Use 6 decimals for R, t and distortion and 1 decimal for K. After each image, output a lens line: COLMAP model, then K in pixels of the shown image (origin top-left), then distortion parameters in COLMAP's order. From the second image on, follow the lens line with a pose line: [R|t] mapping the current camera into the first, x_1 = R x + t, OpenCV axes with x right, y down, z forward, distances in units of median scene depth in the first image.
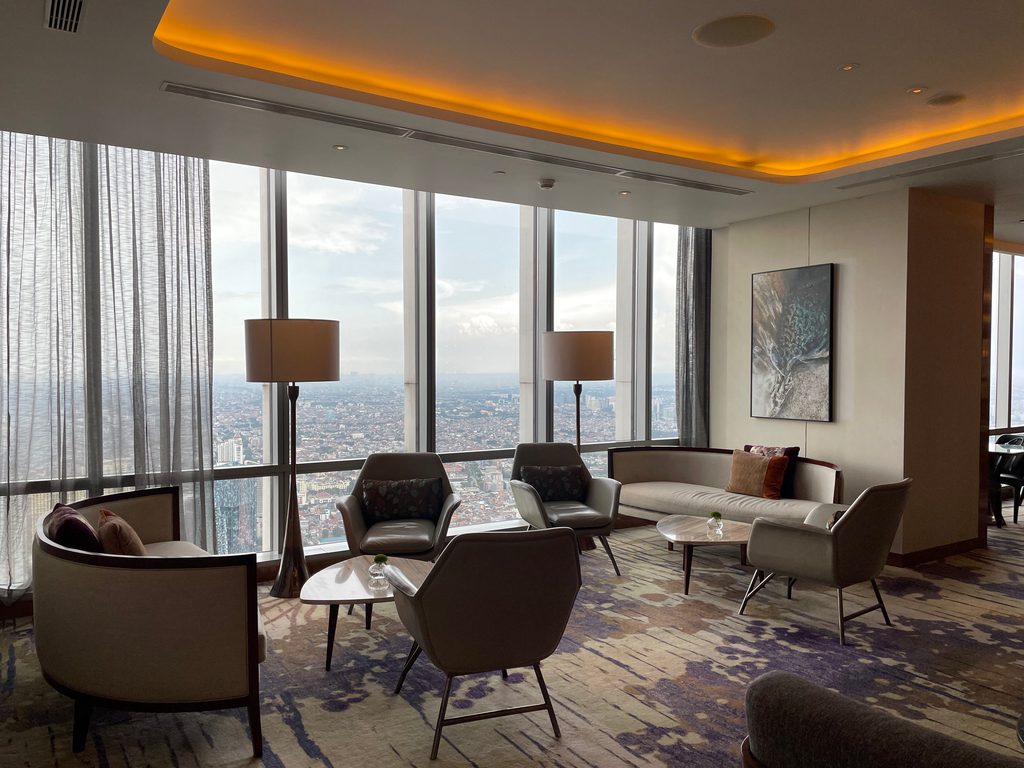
lens RADIAL K [[771.3, 0, 508.7], [0, 771.3, 375.8], [0, 0, 1]] dist [0.058553, -0.070151]
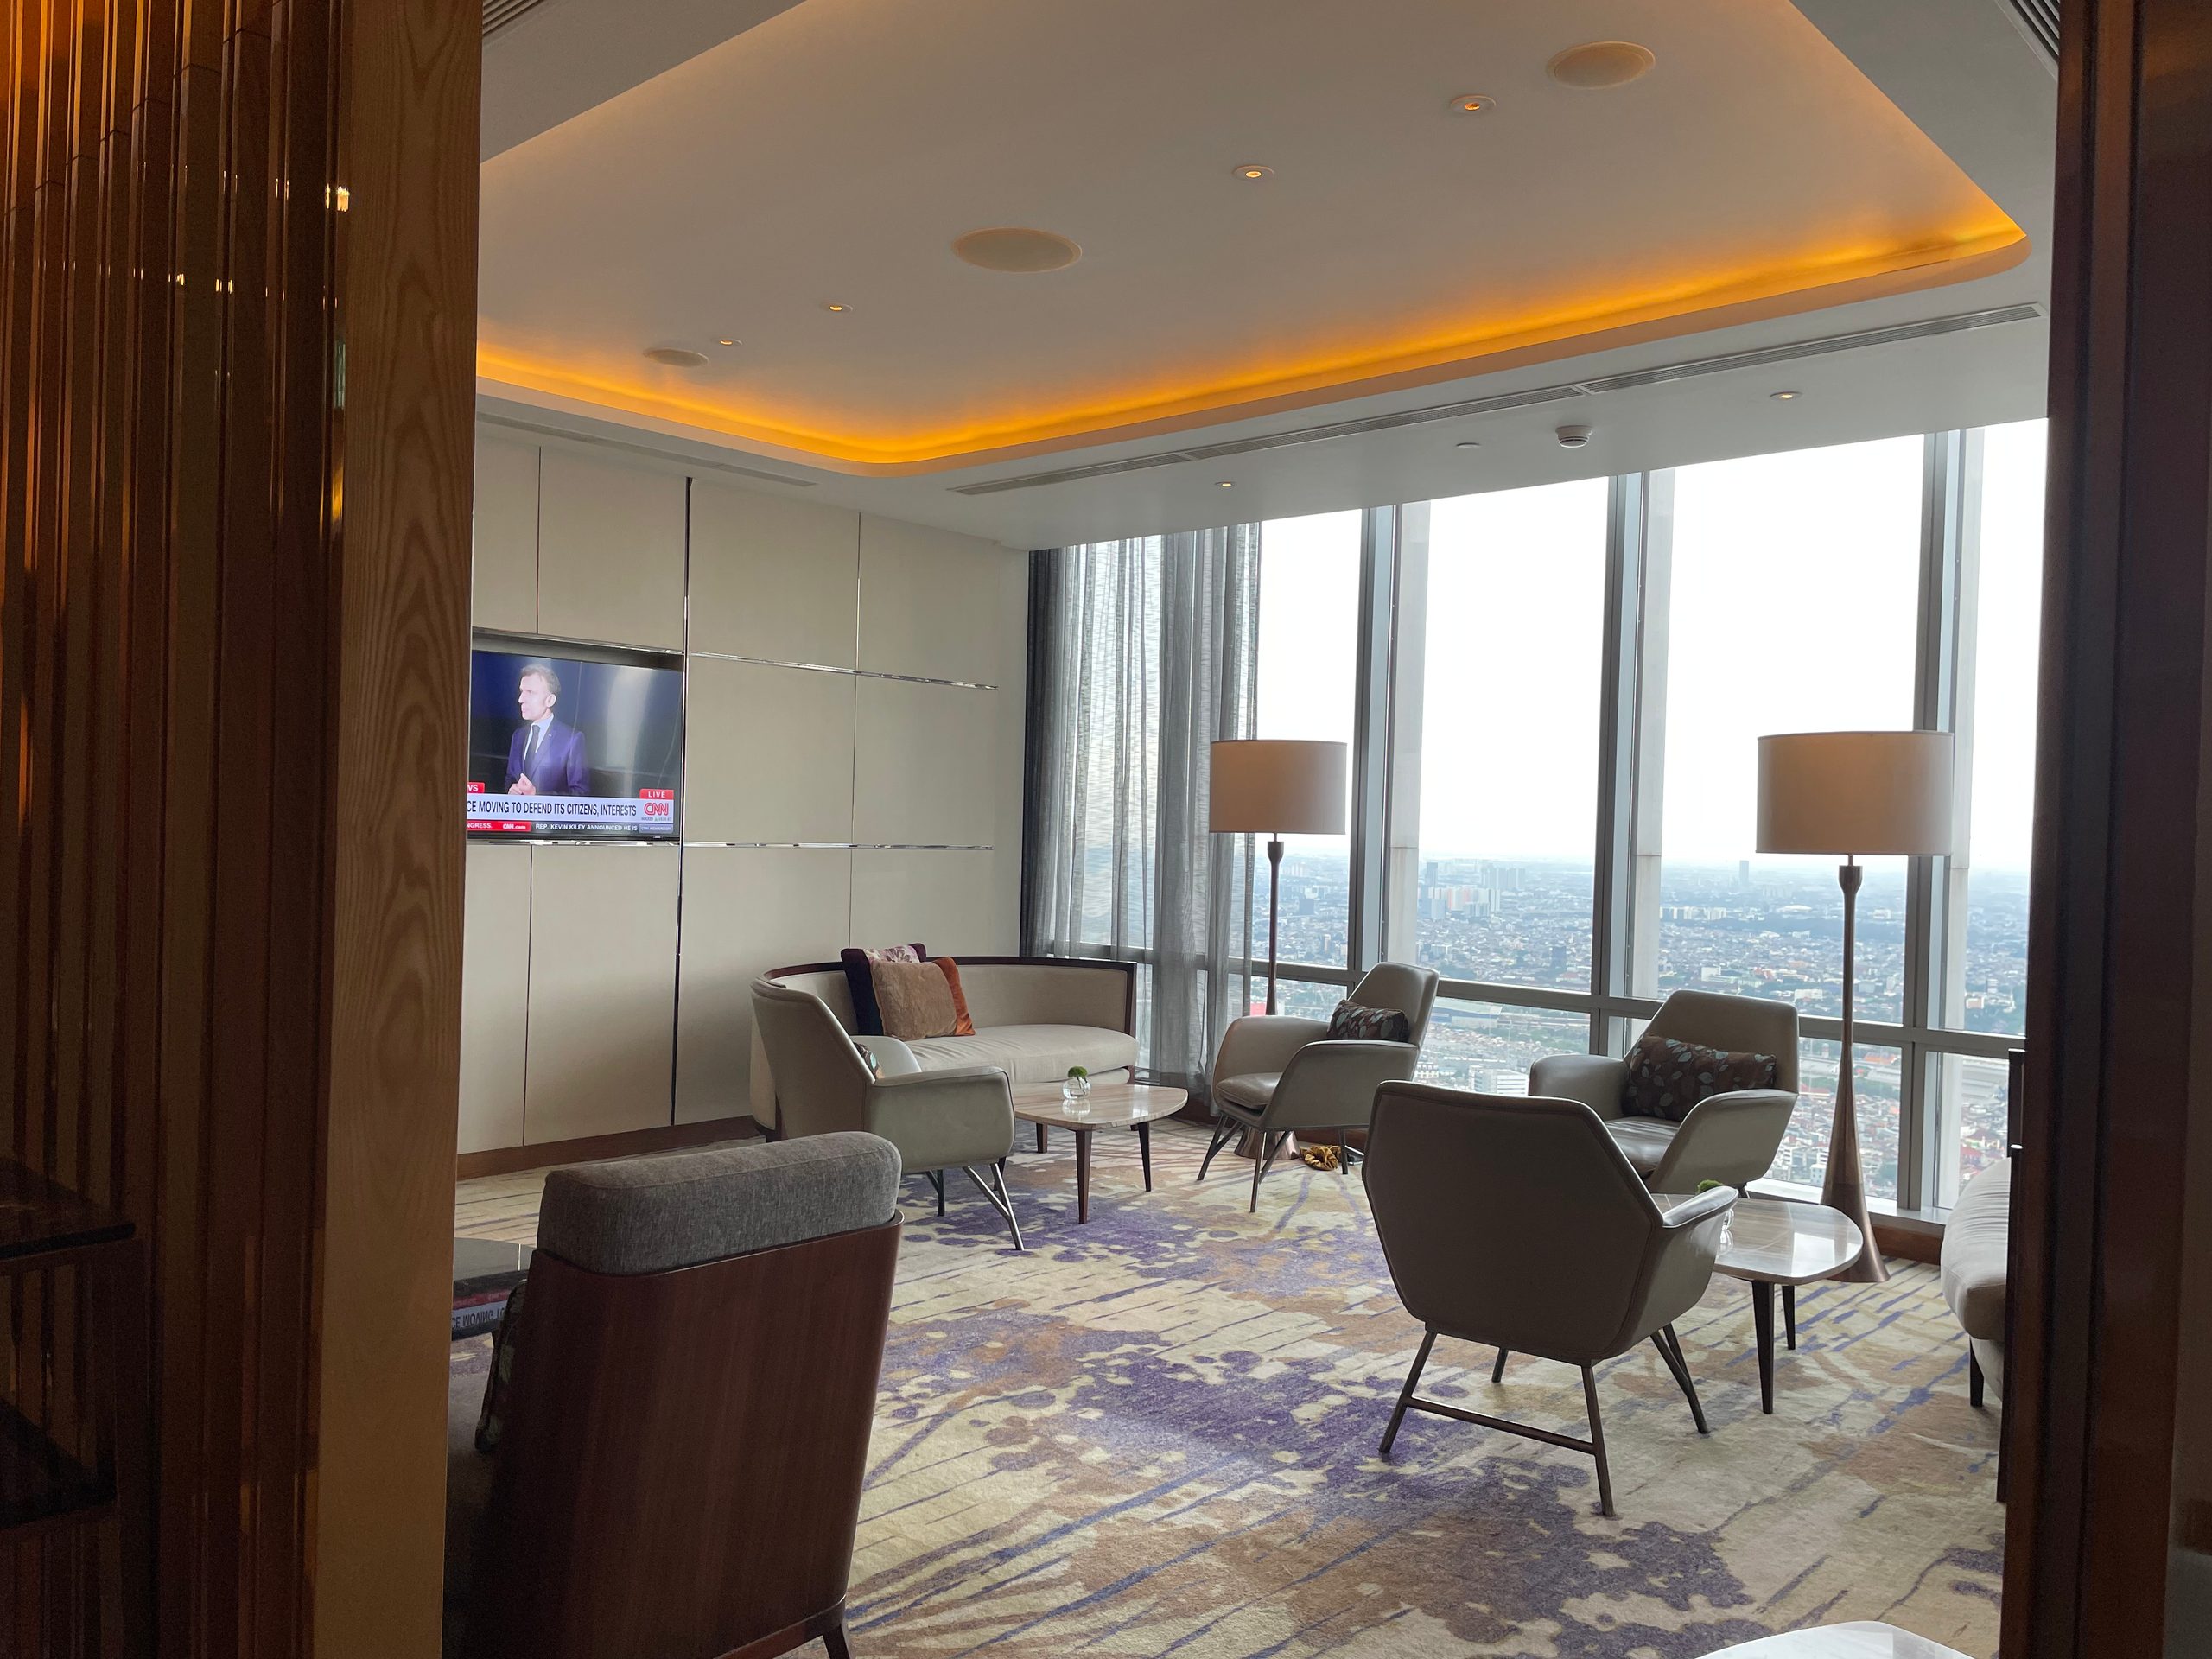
lens RADIAL K [[1666.2, 0, 1115.2], [0, 1666.2, 835.4], [0, 0, 1]] dist [0.058553, -0.070151]
pose [[0.249386, 0.013630, -0.968308, 1.297013], [-0.035631, 0.999353, 0.004890, 0.005367], [0.967748, 0.033282, 0.249710, 0.618269]]
